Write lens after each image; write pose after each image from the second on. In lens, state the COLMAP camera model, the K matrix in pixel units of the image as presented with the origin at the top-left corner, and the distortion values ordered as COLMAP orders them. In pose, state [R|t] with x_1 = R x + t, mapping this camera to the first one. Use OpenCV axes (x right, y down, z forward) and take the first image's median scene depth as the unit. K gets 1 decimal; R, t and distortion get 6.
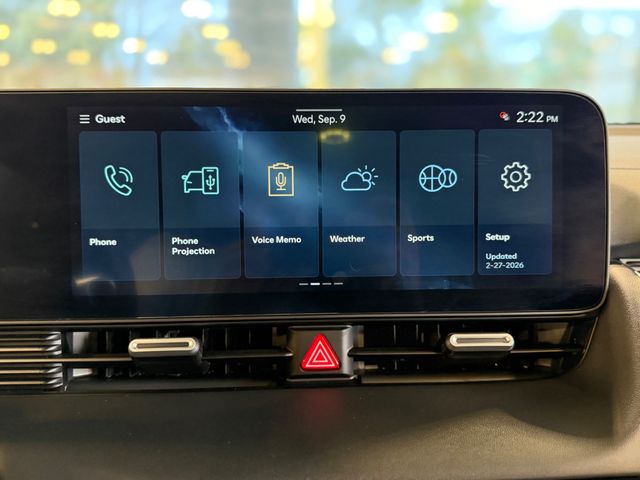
lens RADIAL K [[523.2, 0, 320.0], [0, 523.2, 240.0], [0, 0, 1]] dist [0.004530, 0.002527]
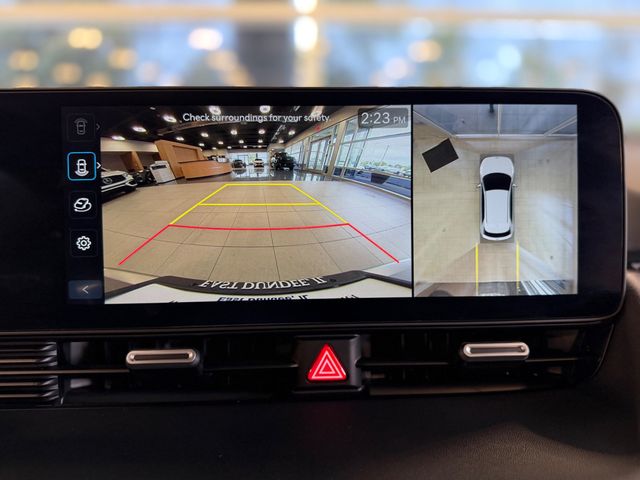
lens RADIAL K [[465.6, 0, 320.0], [0, 465.6, 240.0], [0, 0, 1]] dist [-0.006222, -0.002959]
pose [[0.999973, -0.003679, 0.006381, -0.016515], [0.003830, 0.999707, -0.023914, 0.010168], [-0.006291, 0.023938, 0.999694, 0.142694]]
